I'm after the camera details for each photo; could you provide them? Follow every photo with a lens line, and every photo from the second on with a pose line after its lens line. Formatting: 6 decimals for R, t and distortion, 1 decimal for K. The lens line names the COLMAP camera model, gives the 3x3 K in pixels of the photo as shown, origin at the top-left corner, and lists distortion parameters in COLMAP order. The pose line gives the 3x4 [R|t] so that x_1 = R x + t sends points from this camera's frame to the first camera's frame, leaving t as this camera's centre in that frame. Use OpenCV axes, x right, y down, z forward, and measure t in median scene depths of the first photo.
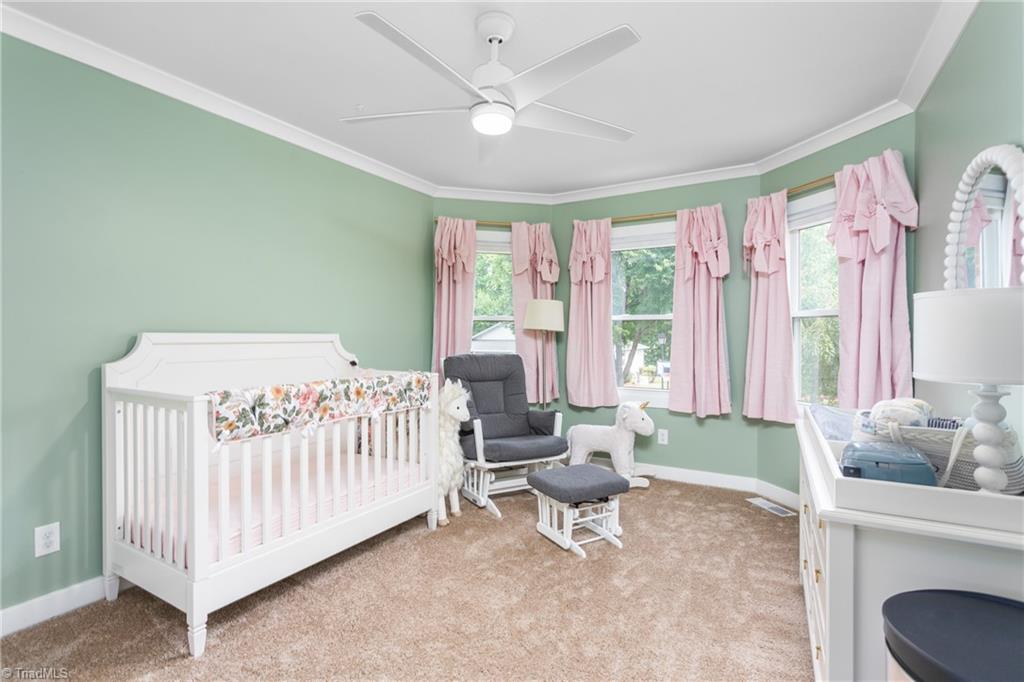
lens RADIAL K [[480.1, 0, 507.3], [0, 480.1, 345.0], [0, 0, 1]] dist [-0.000335, 0.000412]
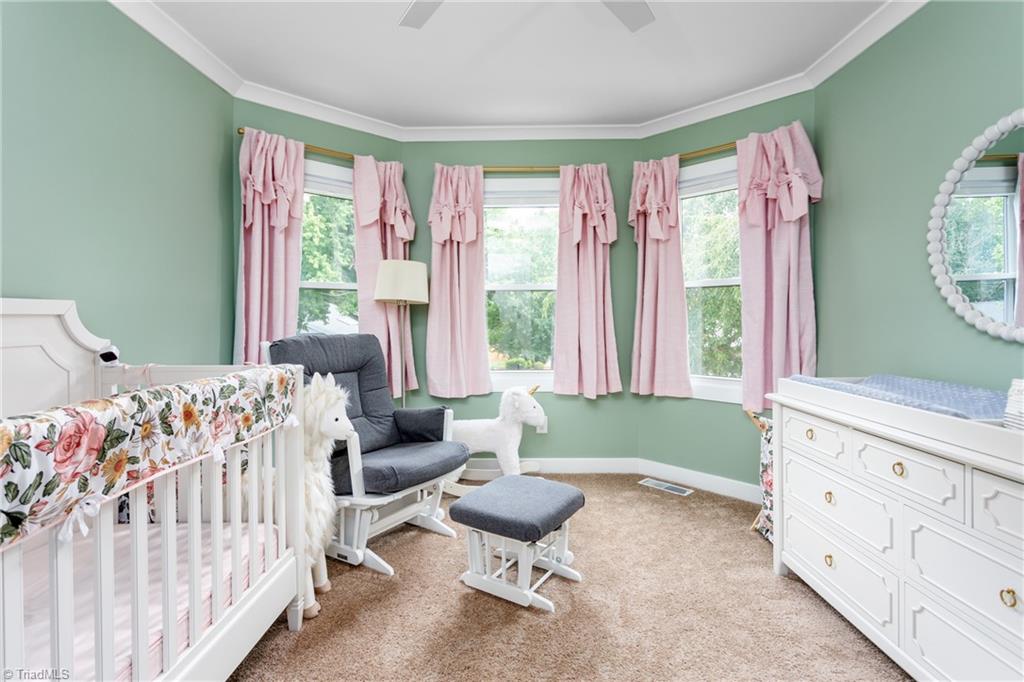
lens RADIAL K [[491.1, 0, 510.6], [0, 491.1, 320.3], [0, 0, 1]] dist [0.001377, 0.000511]
pose [[0.876044, -0.011458, 0.482096, -0.193550], [0.017794, 0.999805, -0.008572, 0.011374], [-0.481903, 0.016088, 0.876077, 0.305201]]
